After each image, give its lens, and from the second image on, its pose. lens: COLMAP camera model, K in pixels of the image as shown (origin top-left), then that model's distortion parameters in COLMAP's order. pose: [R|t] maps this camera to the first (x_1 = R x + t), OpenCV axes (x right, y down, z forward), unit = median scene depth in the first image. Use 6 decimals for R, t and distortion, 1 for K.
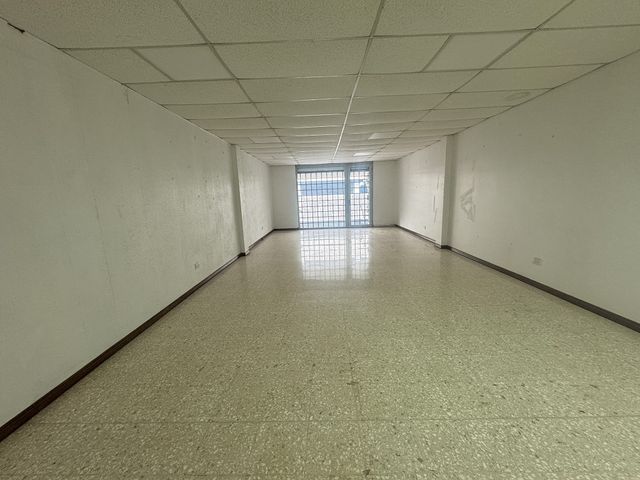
lens RADIAL K [[257.8, 0, 318.2], [0, 257.8, 239.4], [0, 0, 1]] dist [-0.003070, 0.000693]
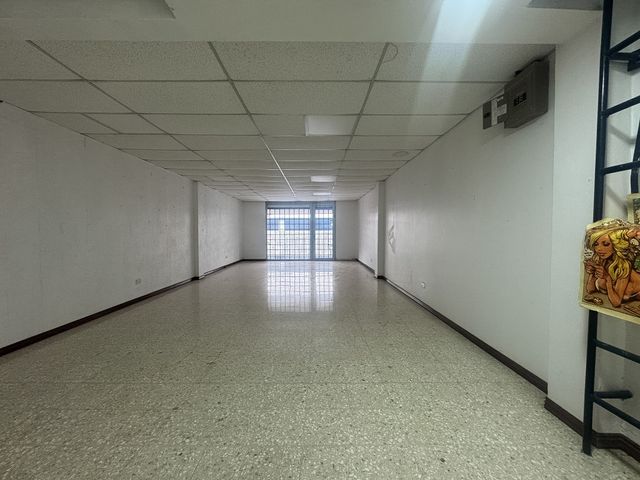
lens RADIAL K [[257.8, 0, 317.3], [0, 257.8, 237.8], [0, 0, 1]] dist [-0.003070, 0.000693]
pose [[0.999122, 0.035831, 0.021723, 0.338417], [-0.032162, 0.988080, -0.150544, 0.066852], [-0.026858, 0.149713, 0.988365, -0.203352]]
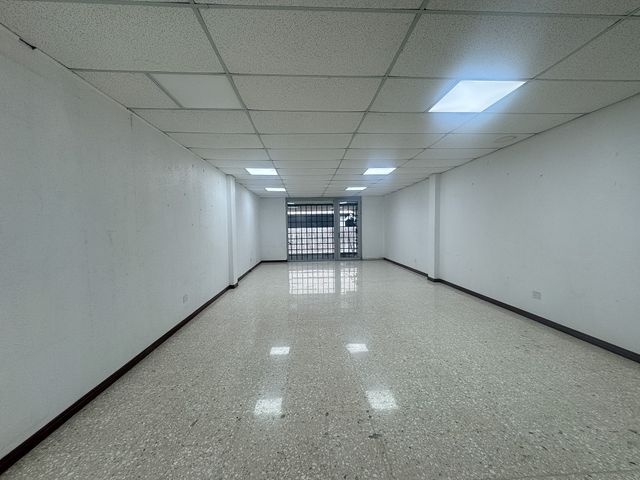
lens RADIAL K [[257.8, 0, 318.7], [0, 257.8, 239.0], [0, 0, 1]] dist [-0.003070, 0.000693]
pose [[0.997619, 0.017885, 0.066611, -0.071236], [-0.009158, 0.991591, -0.129090, 0.005815], [-0.068360, 0.128172, 0.989393, 0.035443]]
